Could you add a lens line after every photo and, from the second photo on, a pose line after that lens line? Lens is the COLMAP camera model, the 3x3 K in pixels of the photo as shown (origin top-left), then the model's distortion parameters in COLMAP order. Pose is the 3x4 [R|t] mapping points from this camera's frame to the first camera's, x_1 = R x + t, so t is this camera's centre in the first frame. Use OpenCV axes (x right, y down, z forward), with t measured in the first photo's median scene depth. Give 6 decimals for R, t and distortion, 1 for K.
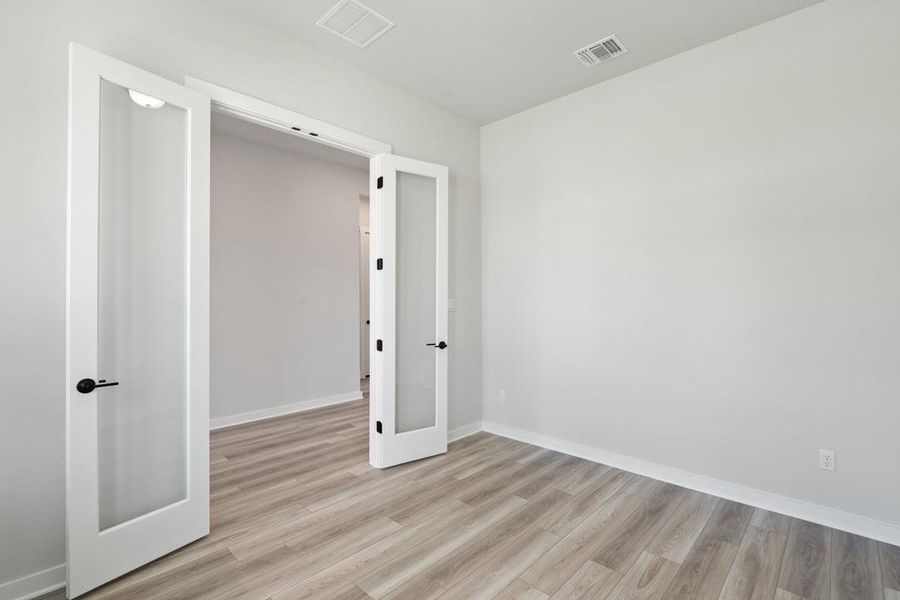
lens RADIAL K [[411.7, 0, 450.0], [0, 411.7, 300.0], [0, 0, 1]] dist [-0.002019, -0.000667]
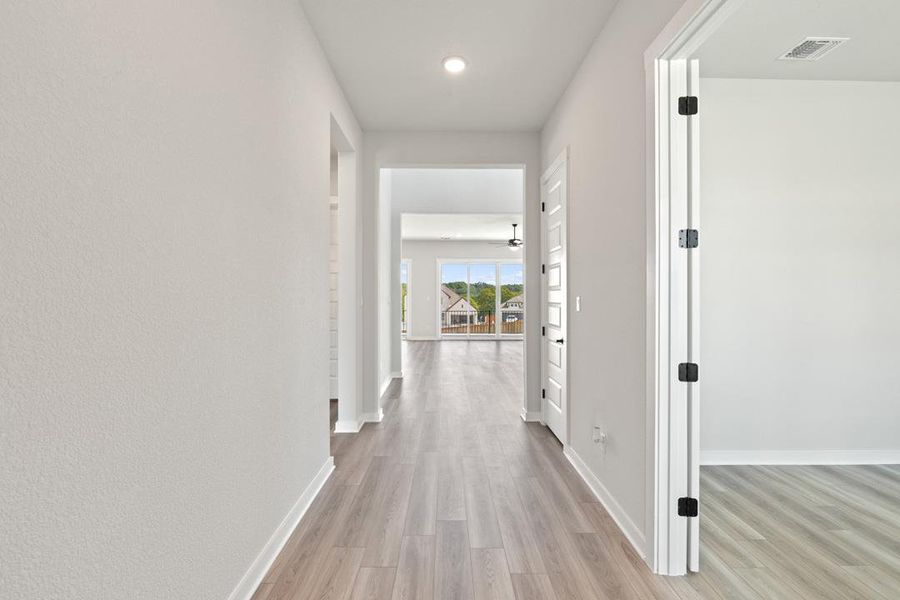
lens RADIAL K [[411.7, 0, 450.0], [0, 411.7, 300.0], [0, 0, 1]] dist [-0.002019, -0.000667]
pose [[0.717532, -0.001607, 0.696523, -0.910300], [-0.000638, 0.999995, 0.002964, -0.000682], [-0.696525, -0.002571, 0.717528, 0.864097]]
